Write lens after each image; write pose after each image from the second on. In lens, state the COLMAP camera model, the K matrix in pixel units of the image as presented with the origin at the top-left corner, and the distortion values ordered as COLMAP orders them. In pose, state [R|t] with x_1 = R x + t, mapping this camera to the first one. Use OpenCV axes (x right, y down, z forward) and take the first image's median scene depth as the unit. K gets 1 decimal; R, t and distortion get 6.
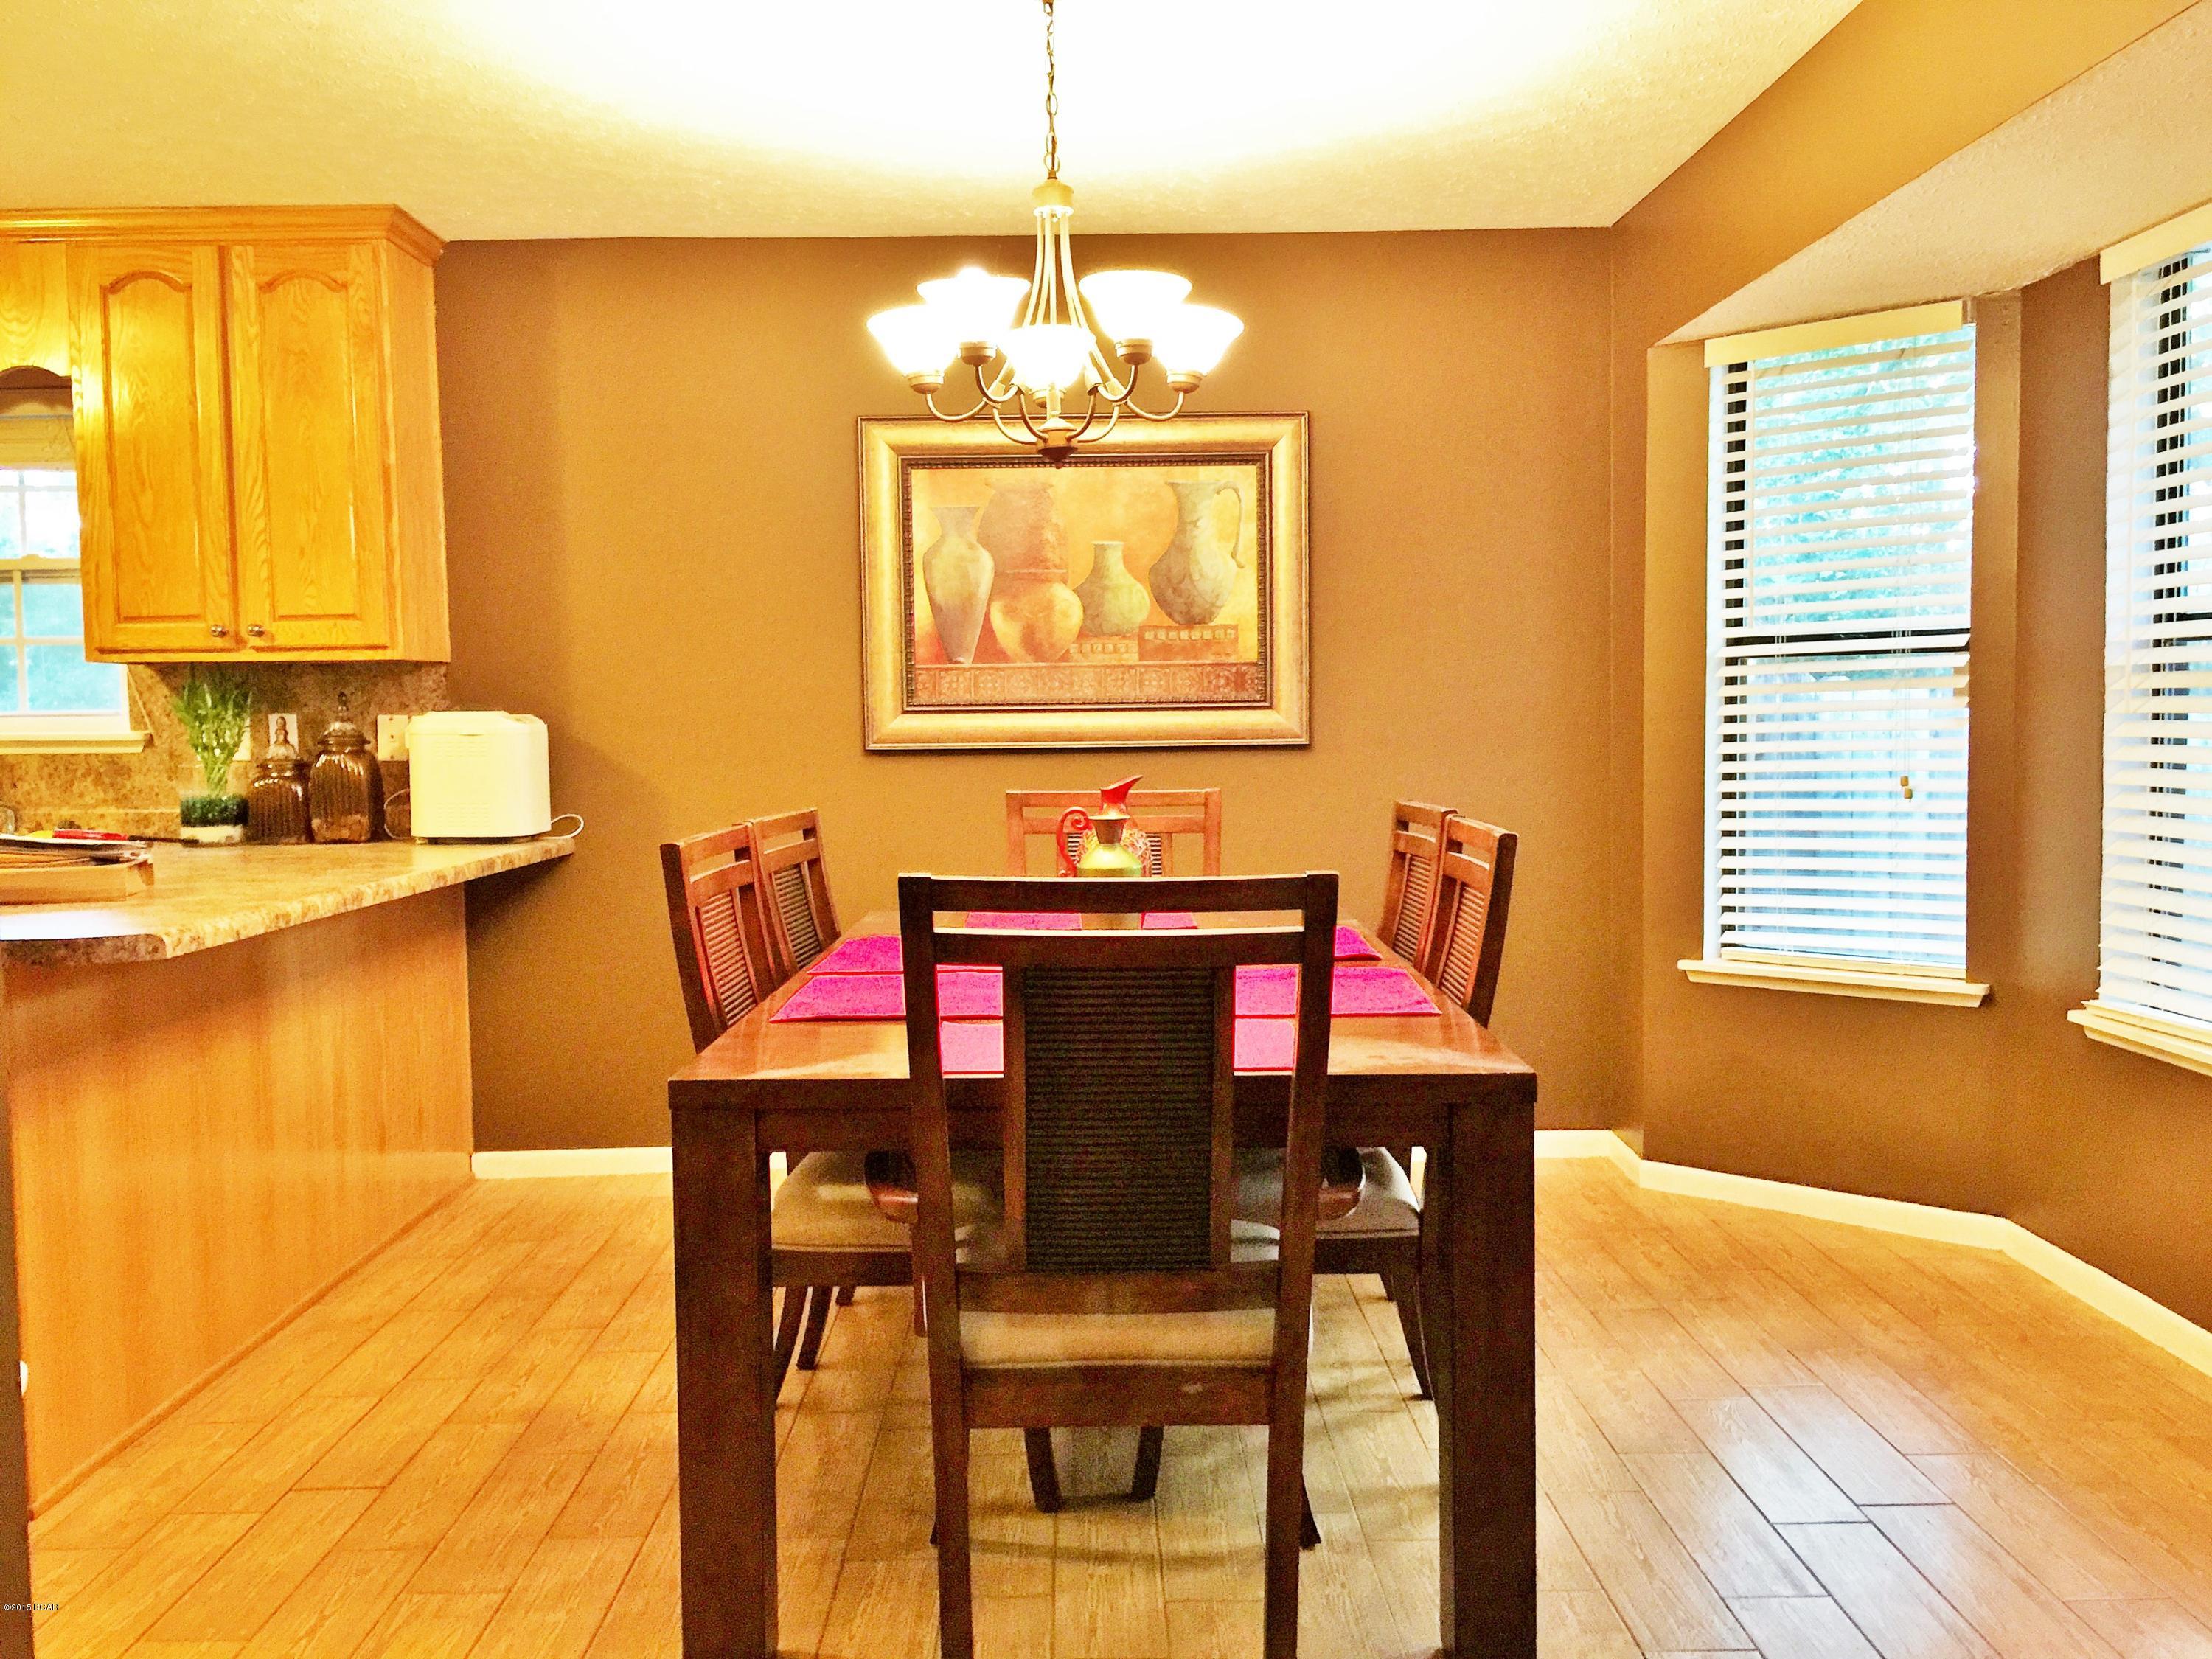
lens RADIAL K [[1907.4, 0, 1106.0], [0, 1907.4, 829.5], [0, 0, 1]] dist [0.079806, -0.117825]
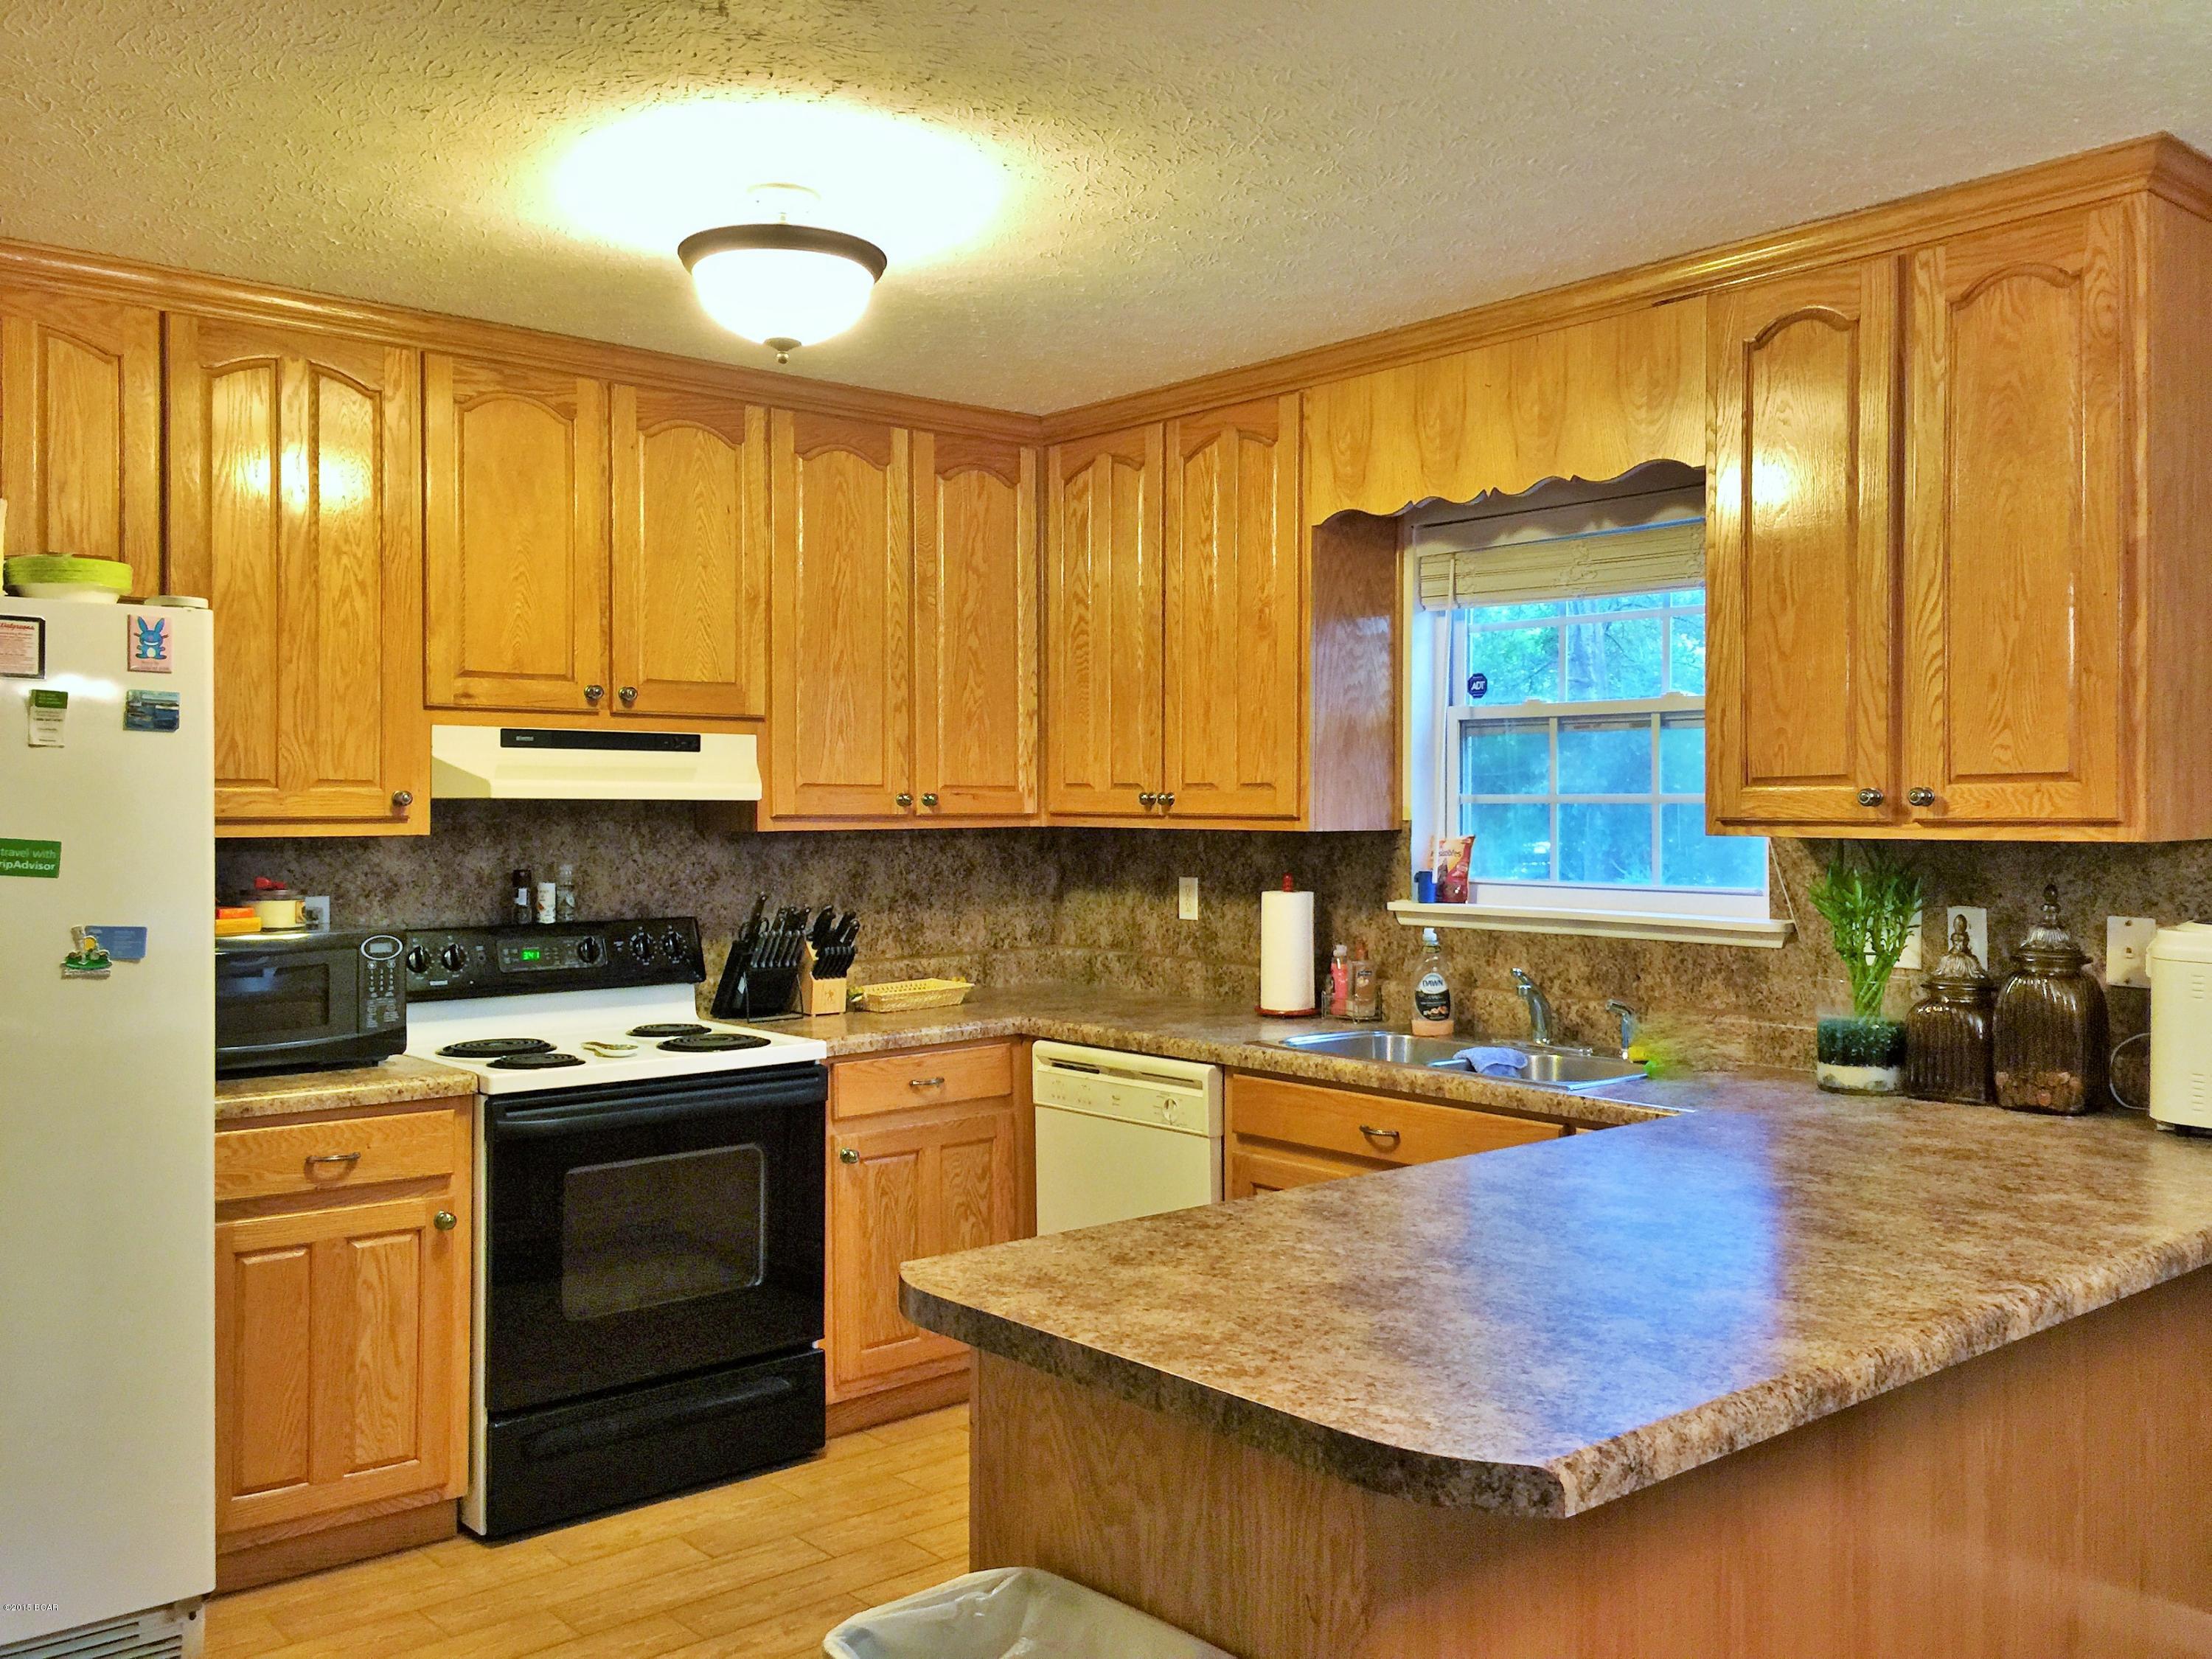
lens RADIAL K [[1907.4, 0, 1106.0], [0, 1907.4, 829.5], [0, 0, 1]] dist [0.079806, -0.117825]
pose [[0.641658, 0.020306, -0.766722, -0.096930], [-0.050152, 0.998621, -0.015523, -0.065896], [0.765349, 0.048413, 0.641792, 0.330280]]
